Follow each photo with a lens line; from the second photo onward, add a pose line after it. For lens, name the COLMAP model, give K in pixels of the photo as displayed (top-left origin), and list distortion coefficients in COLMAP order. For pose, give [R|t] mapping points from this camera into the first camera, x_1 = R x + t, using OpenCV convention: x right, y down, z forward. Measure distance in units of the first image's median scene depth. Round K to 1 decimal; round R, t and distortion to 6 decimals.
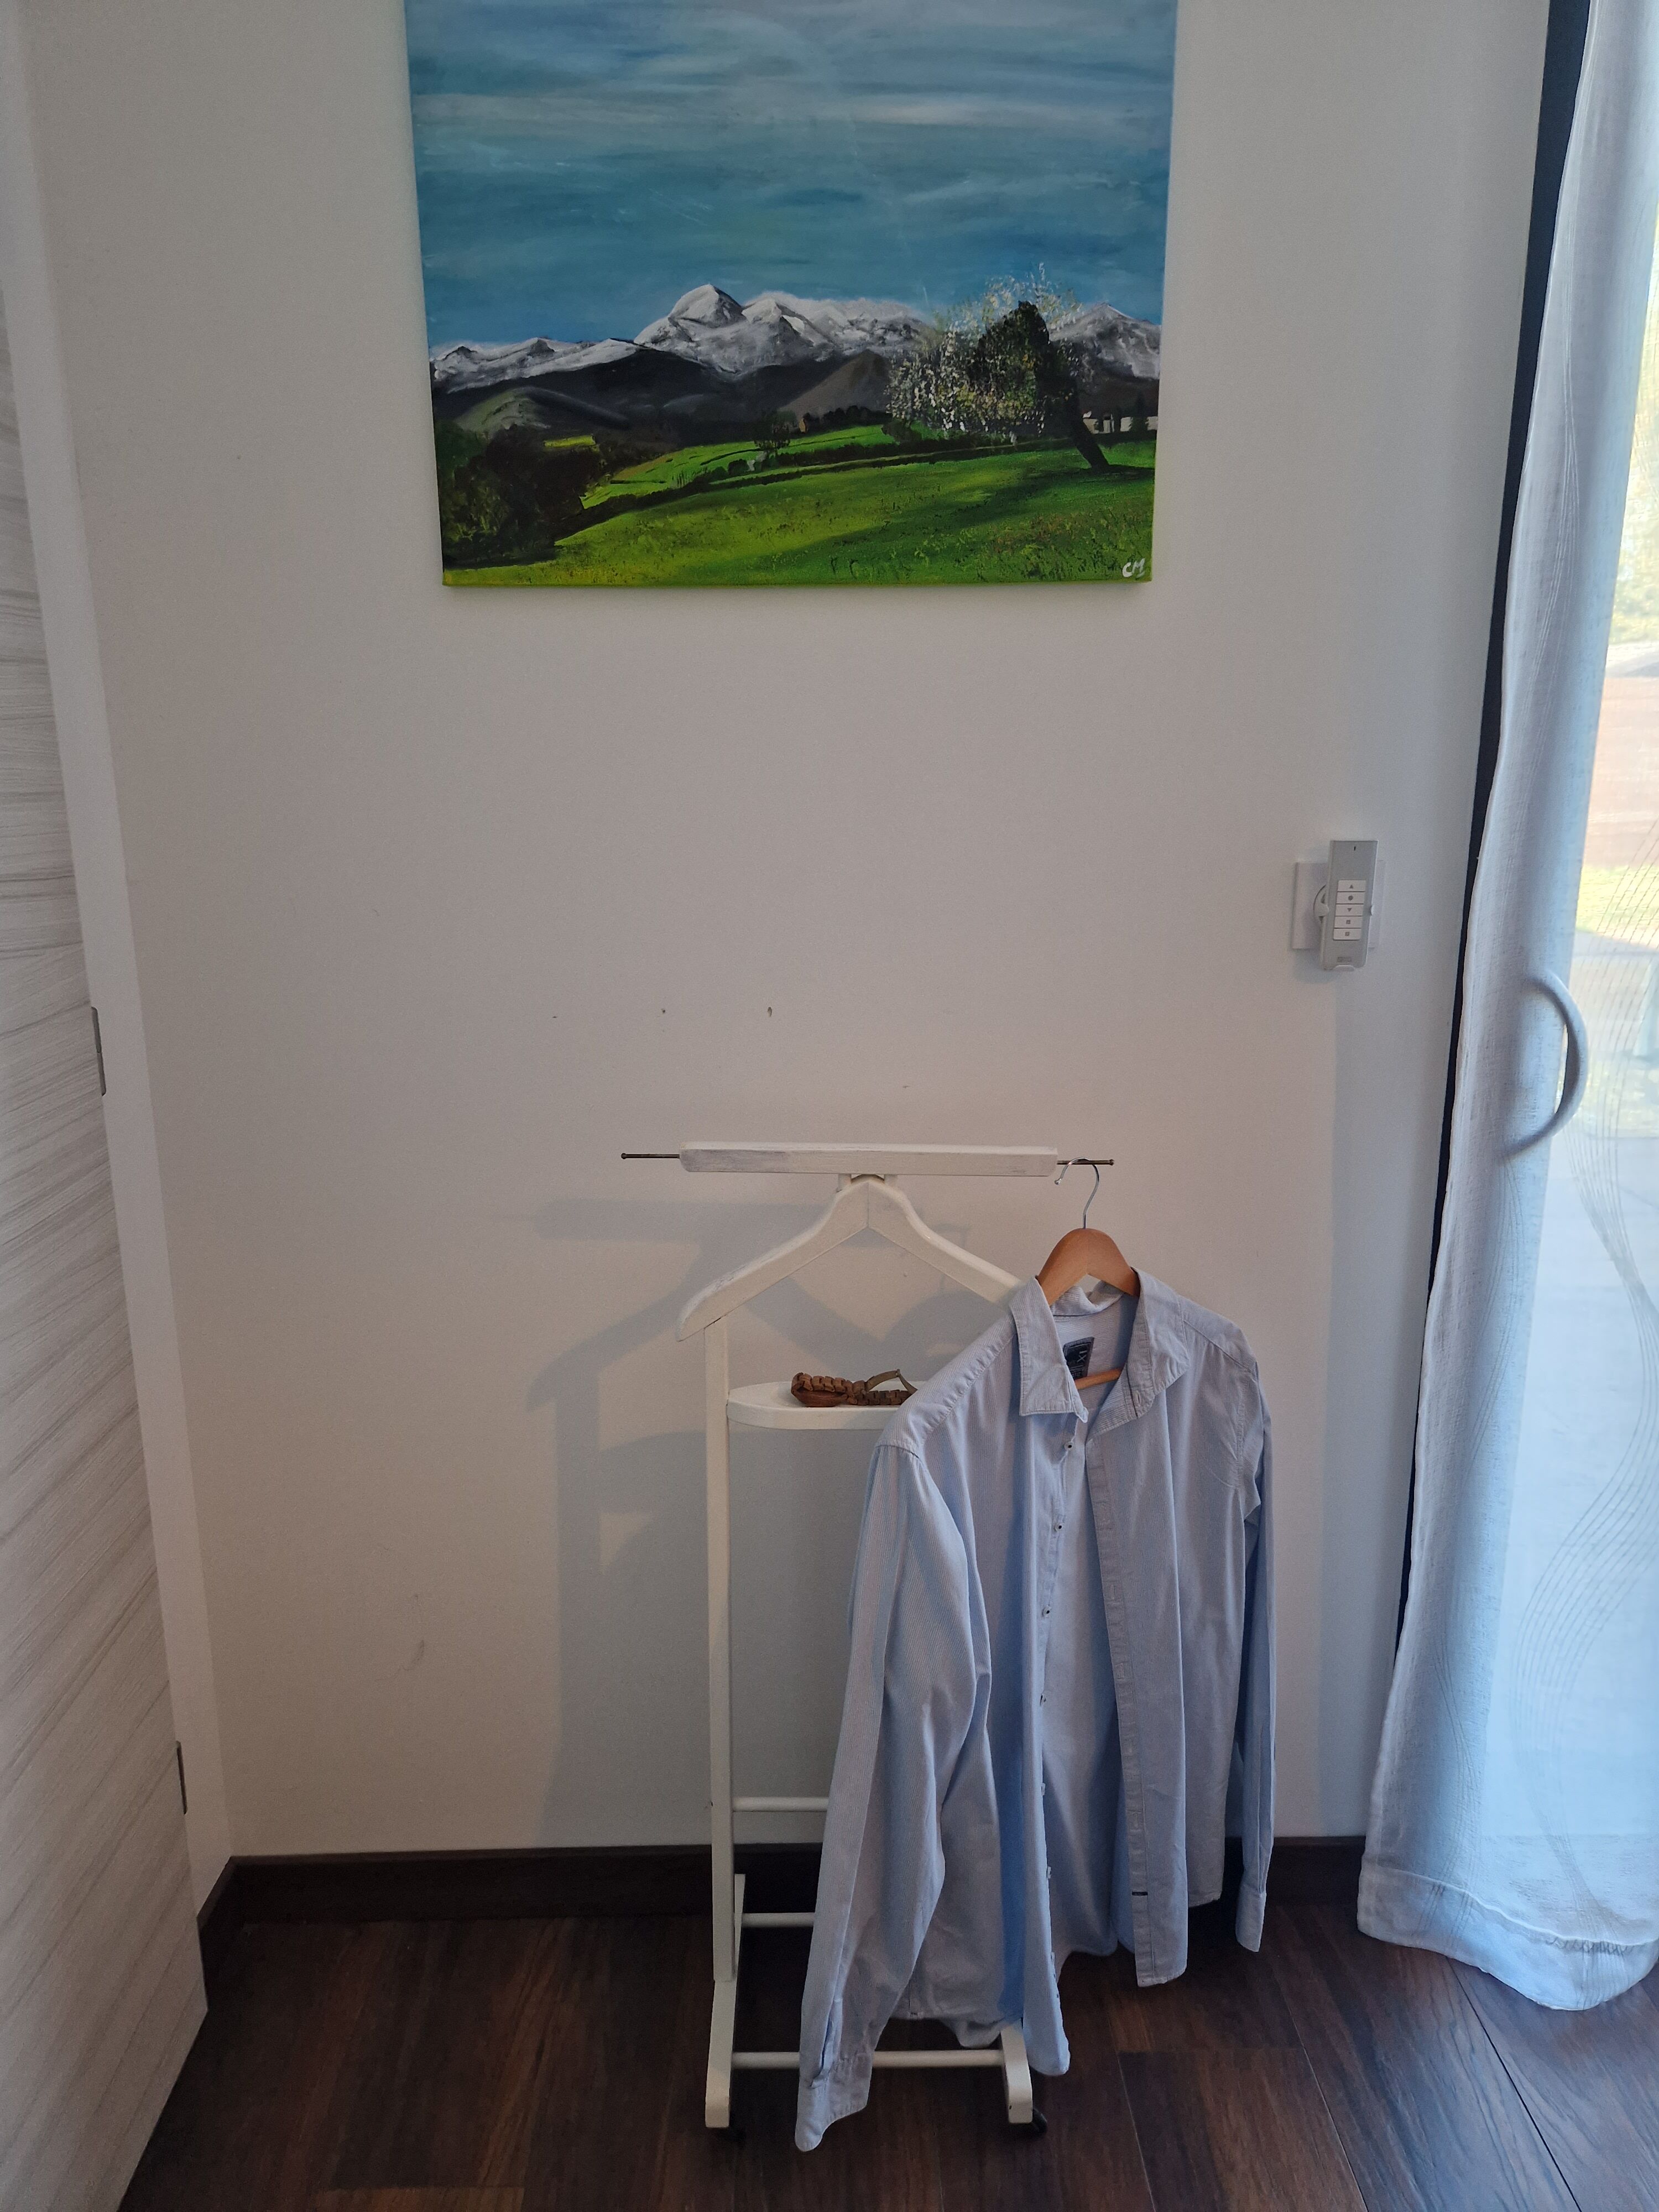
lens RADIAL K [[1489.7, 0, 829.4], [0, 1489.7, 1078.3], [0, 0, 1]] dist [0.055993, -0.047524]
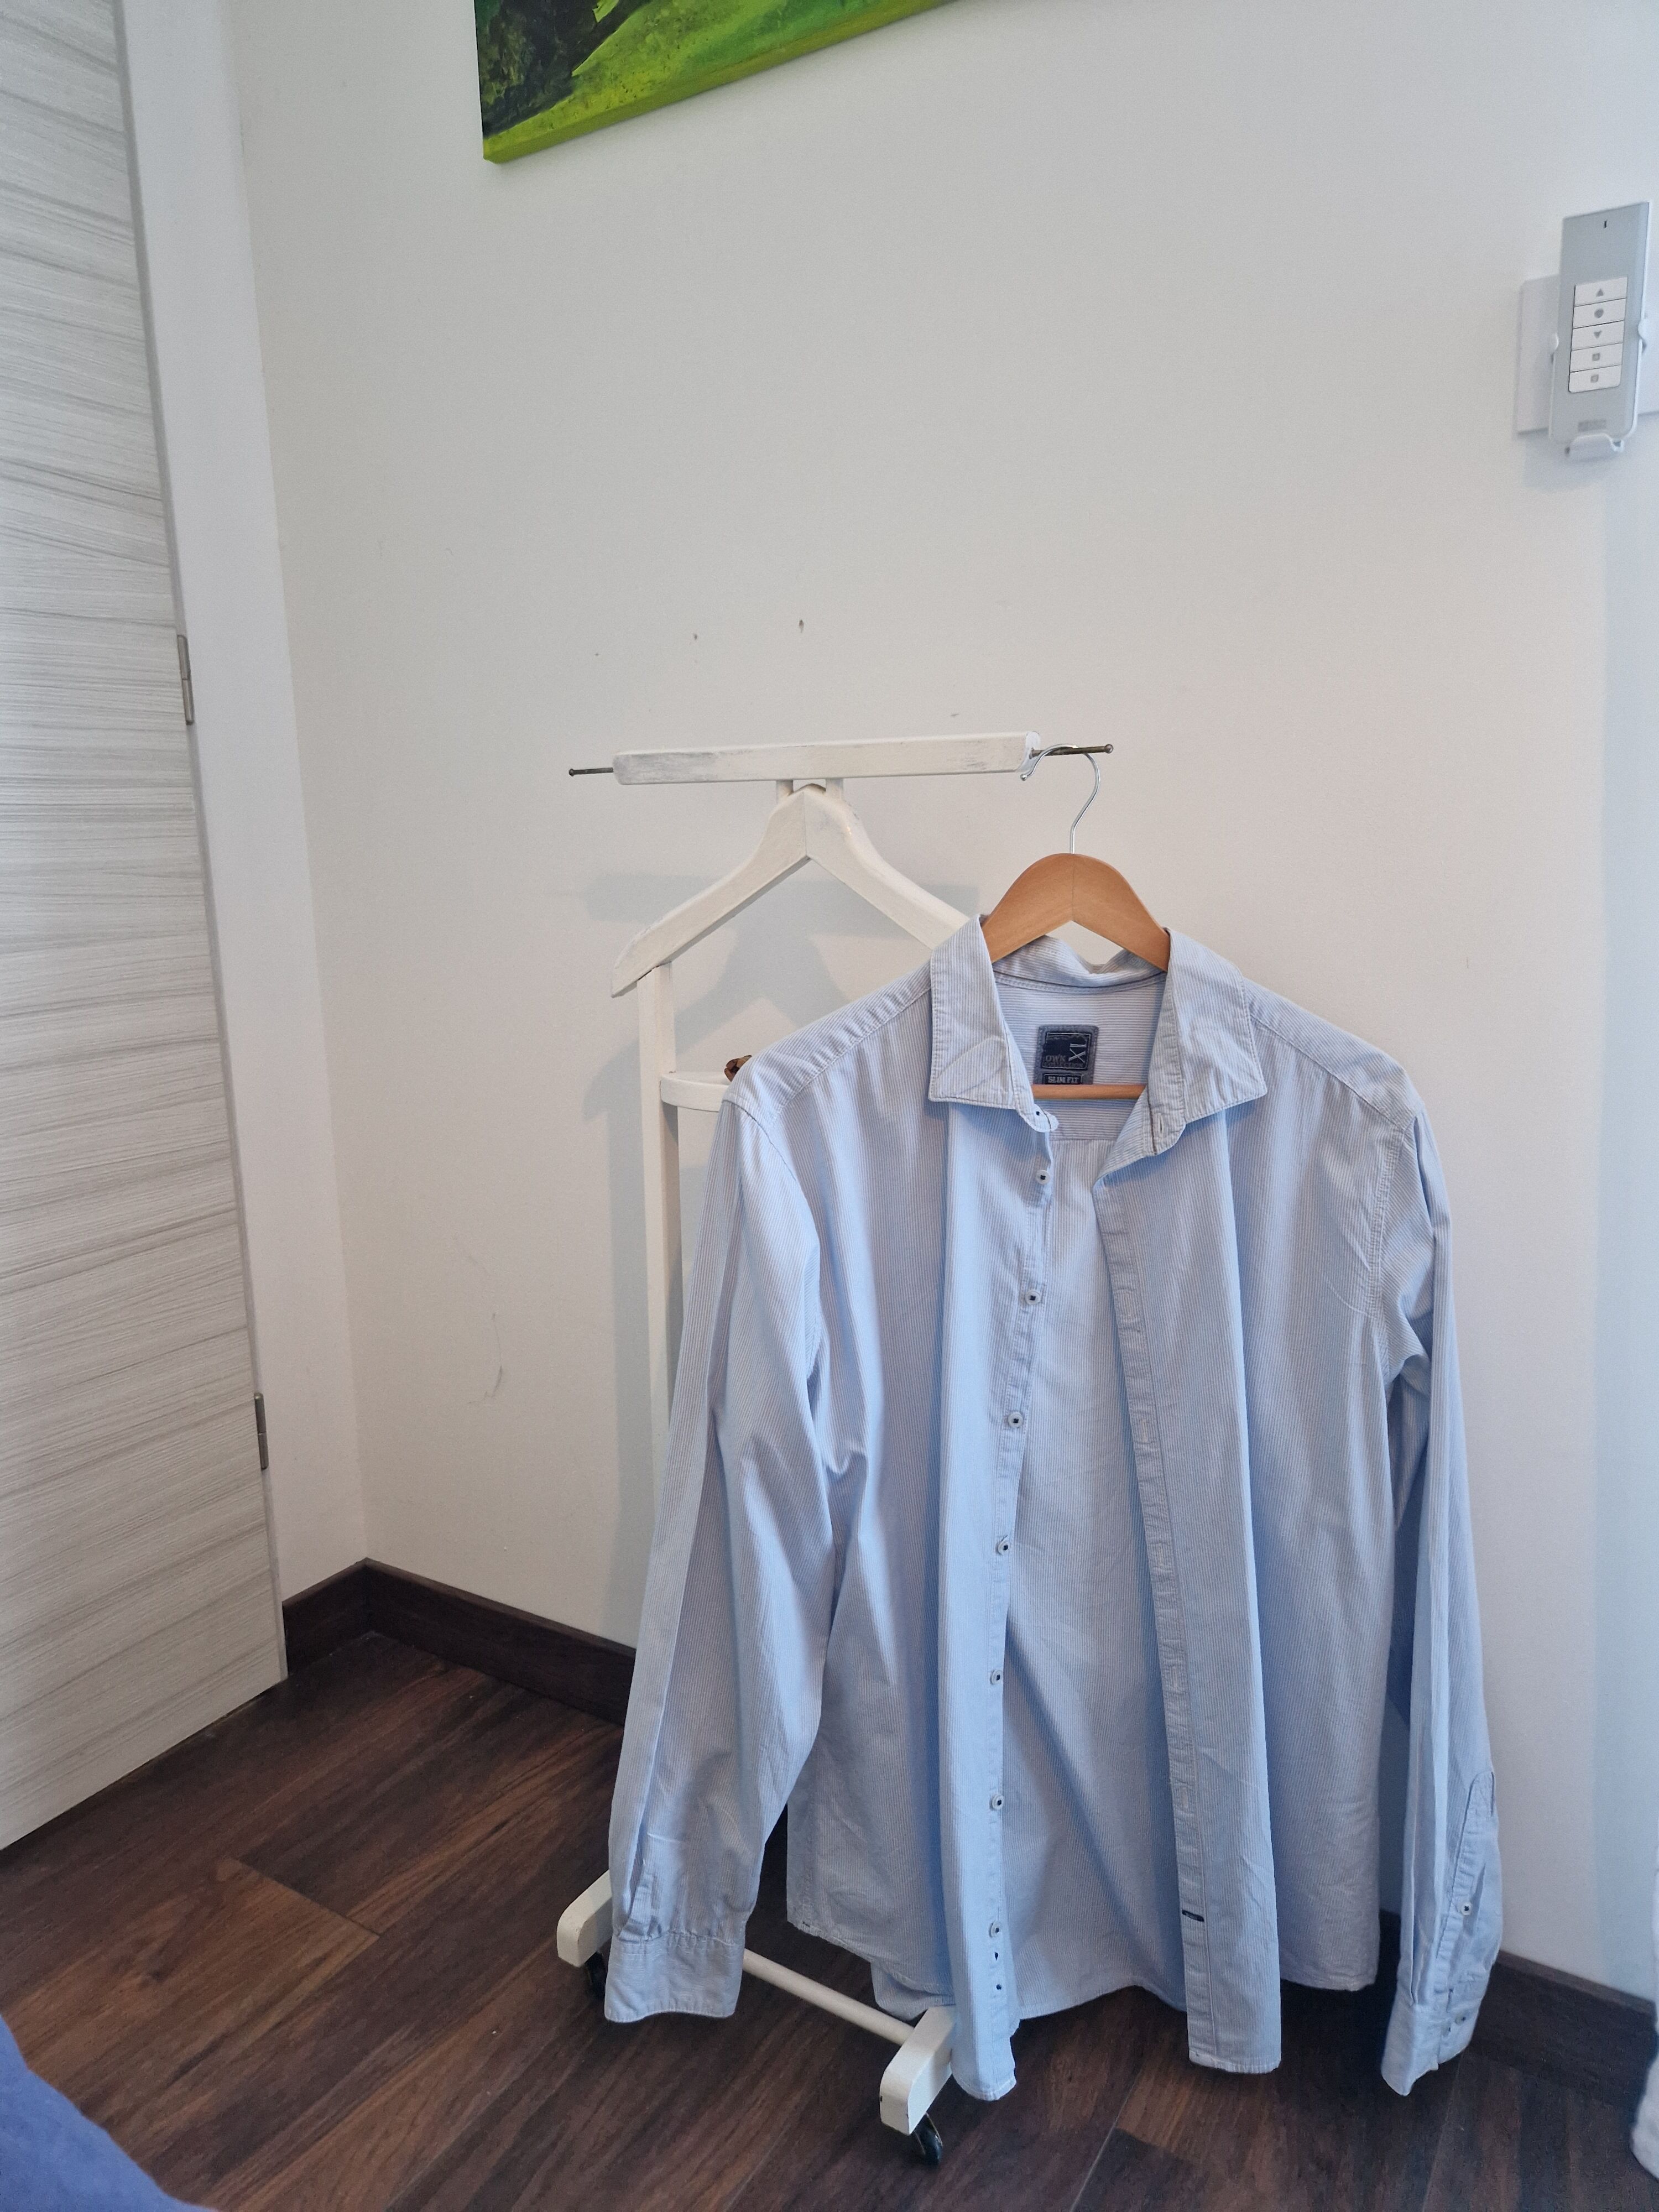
lens RADIAL K [[1489.7, 0, 801.9], [0, 1489.7, 1083.0], [0, 0, 1]] dist [0.055993, -0.047524]
pose [[0.833407, 0.073469, -0.547754, 0.425622], [-0.097974, 0.995067, -0.015600, 0.215598], [0.543905, 0.066667, 0.836494, 0.345735]]
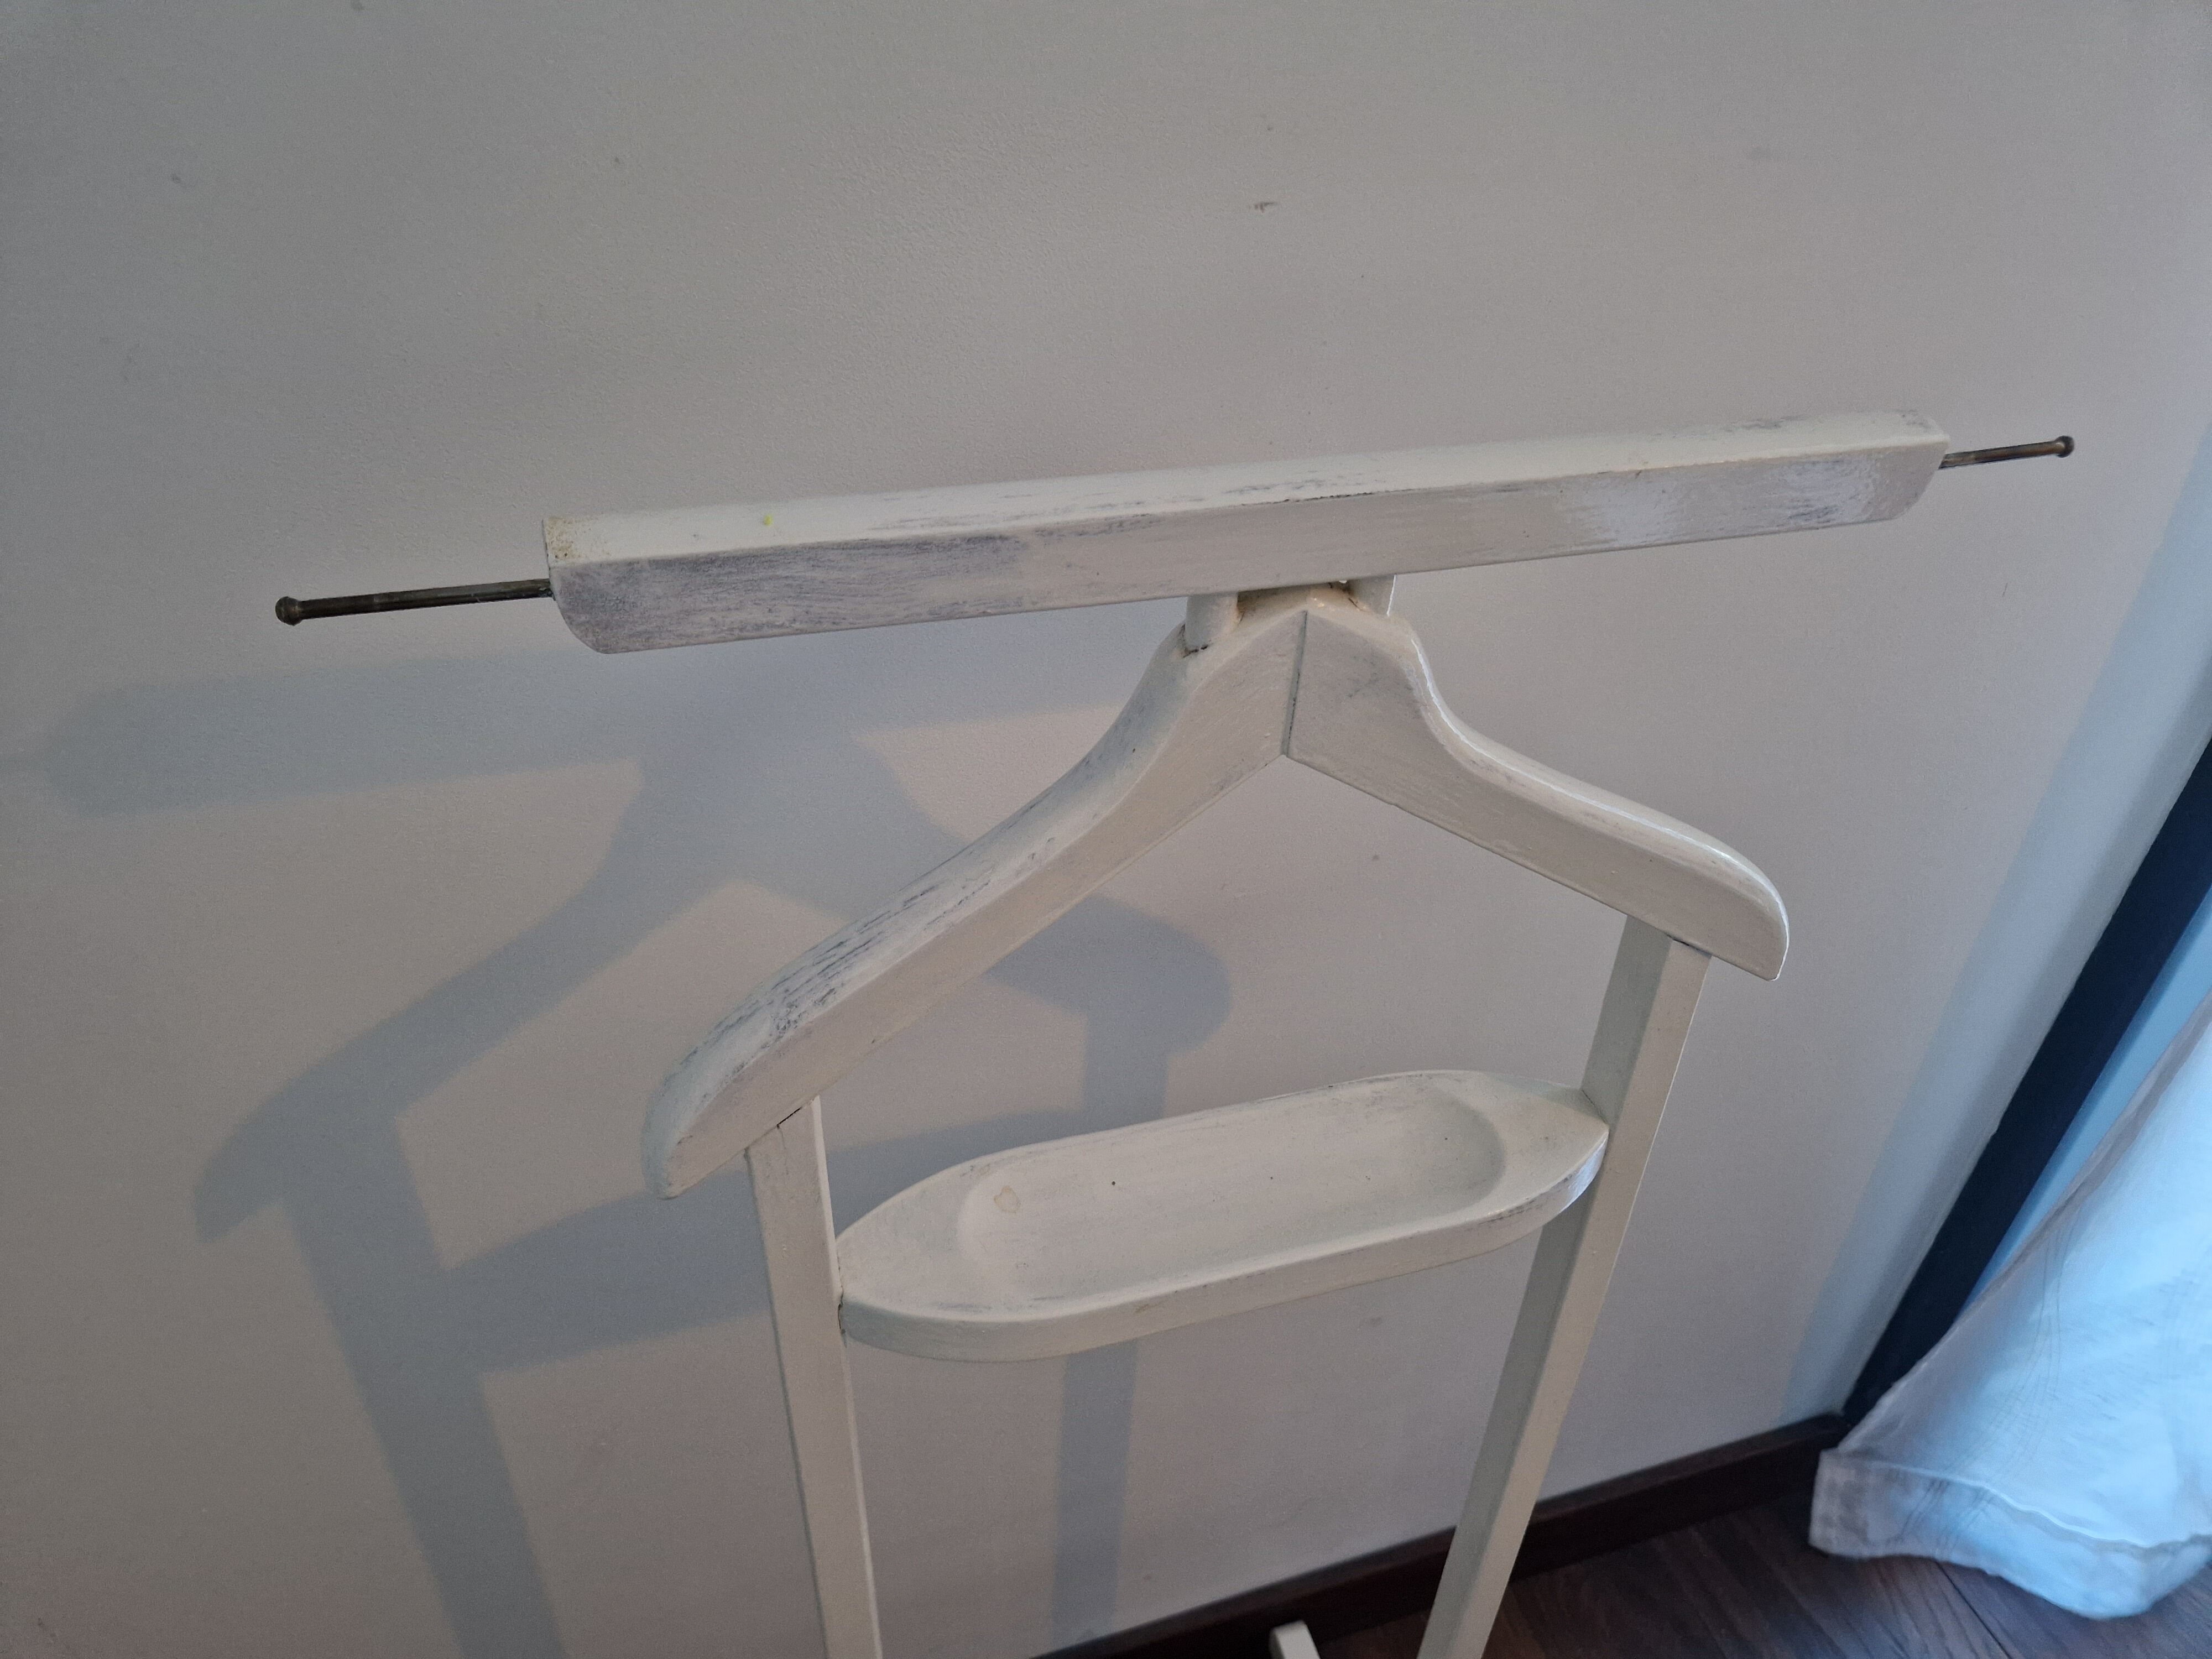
lens RADIAL K [[1489.7, 0, 1077.9], [0, 1489.7, 829.2], [0, 0, 1]] dist [0.055993, -0.047524]
pose [[0.960762, -0.147242, 0.235067, -0.077061], [0.041516, 0.914261, 0.402992, -0.003661], [-0.274250, -0.377420, 0.884500, 0.709166]]
